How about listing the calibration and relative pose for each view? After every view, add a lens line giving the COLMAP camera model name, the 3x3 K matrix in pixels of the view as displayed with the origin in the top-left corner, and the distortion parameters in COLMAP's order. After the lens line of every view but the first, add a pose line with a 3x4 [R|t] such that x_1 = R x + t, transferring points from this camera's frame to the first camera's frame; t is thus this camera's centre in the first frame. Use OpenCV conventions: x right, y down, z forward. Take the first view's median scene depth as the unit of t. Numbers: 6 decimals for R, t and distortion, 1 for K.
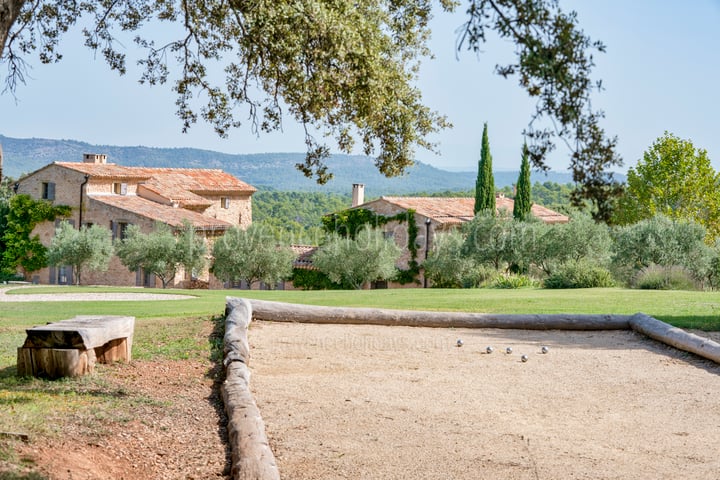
lens RADIAL K [[1472.9, 0, 360.0], [0, 1472.9, 240.0], [0, 0, 1]] dist [-0.254946, -0.037573]
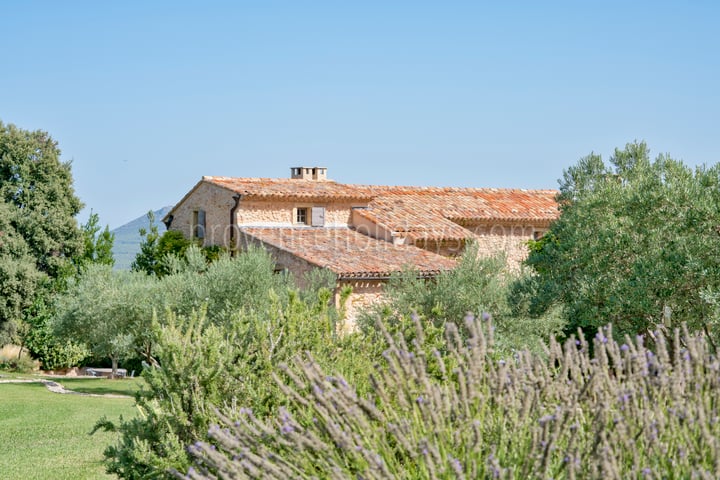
lens RADIAL K [[1472.9, 0, 360.0], [0, 1472.9, 240.0], [0, 0, 1]] dist [-0.254946, -0.037573]
pose [[0.896494, -0.038353, -0.441394, 0.156709], [0.014858, 0.998288, -0.056564, 0.012384], [0.442808, 0.044151, 0.895529, 0.563726]]
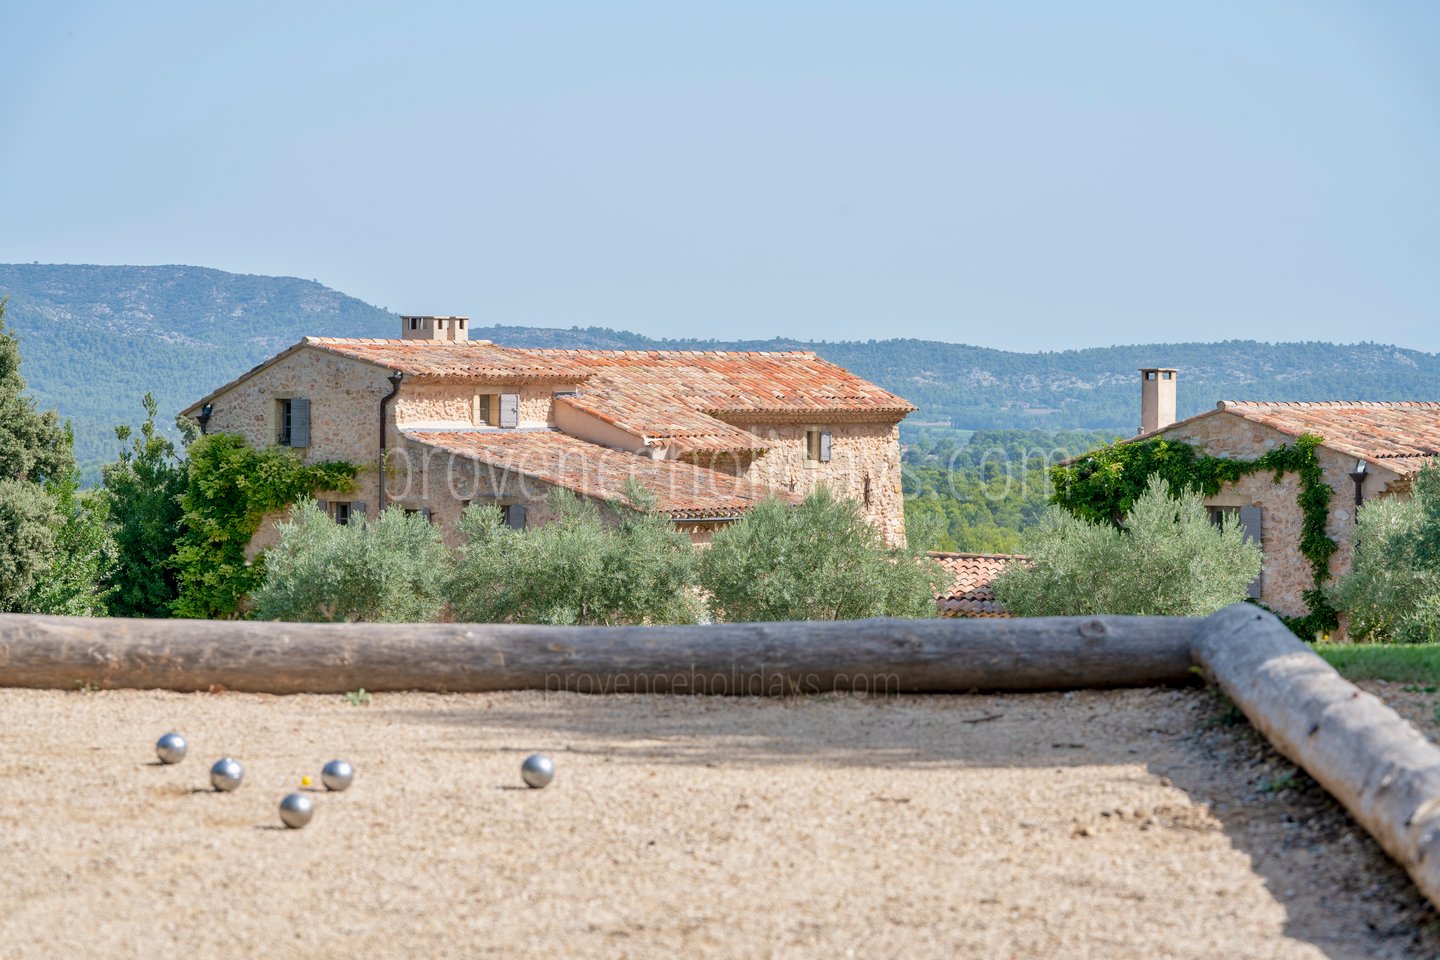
lens RADIAL K [[3957.3, 0, 720.0], [0, 3957.3, 480.0], [0, 0, 1]] dist [-0.104089, -0.546363]
pose [[0.987004, -0.029701, -0.157930, 0.045824], [0.025826, 0.999314, -0.026534, 0.009918], [0.158610, 0.022111, 0.987094, 0.092870]]
